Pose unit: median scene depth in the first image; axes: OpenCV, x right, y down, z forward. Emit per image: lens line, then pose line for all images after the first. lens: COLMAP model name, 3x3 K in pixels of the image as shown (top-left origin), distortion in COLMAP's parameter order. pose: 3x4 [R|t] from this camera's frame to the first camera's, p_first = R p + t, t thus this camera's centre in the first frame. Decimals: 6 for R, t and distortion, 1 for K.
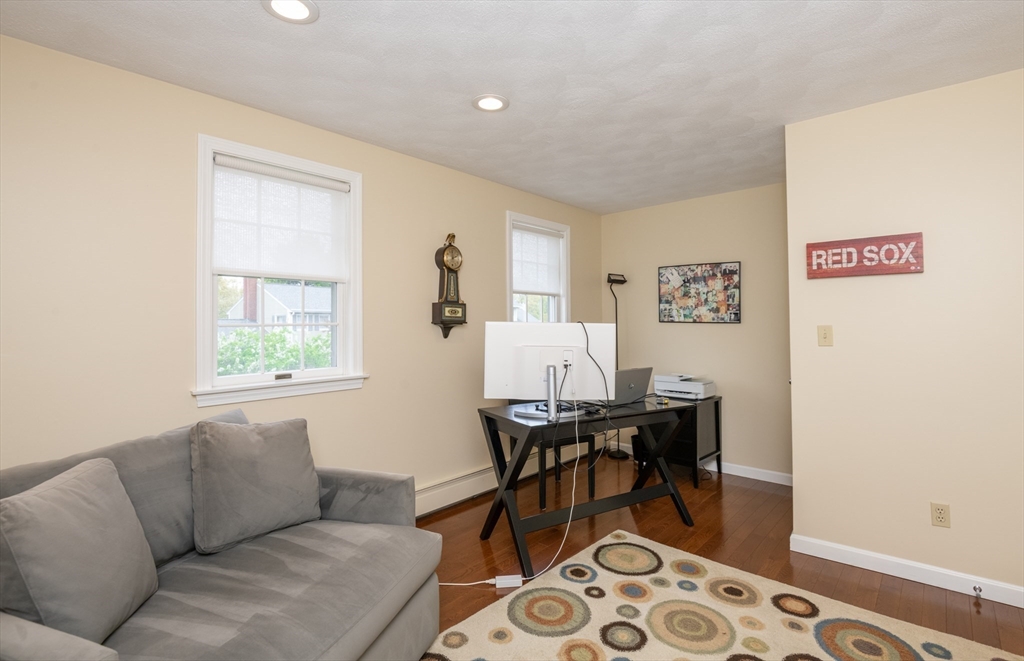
lens RADIAL K [[485.0, 0, 517.9], [0, 485.0, 322.2], [0, 0, 1]] dist [-0.000693, -0.001988]
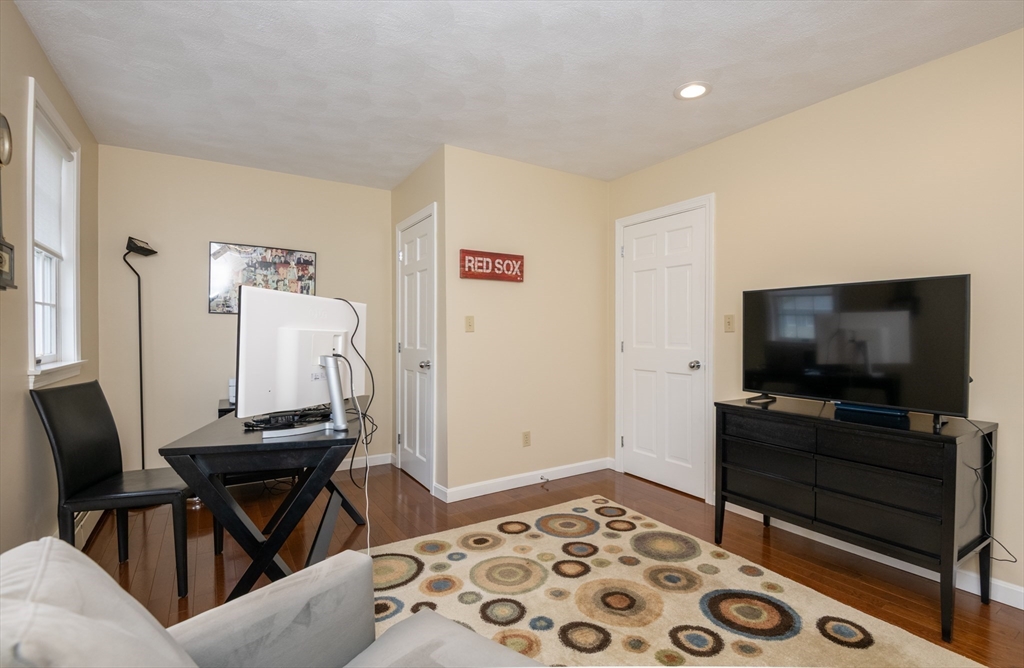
lens RADIAL K [[485.0, 0, 518.3], [0, 485.0, 340.6], [0, 0, 1]] dist [-0.000693, -0.001988]
pose [[0.266334, -0.007346, 0.963853, -0.585129], [-0.007051, 0.999929, 0.009570, 0.060657], [-0.963855, -0.009345, 0.266264, 0.559569]]
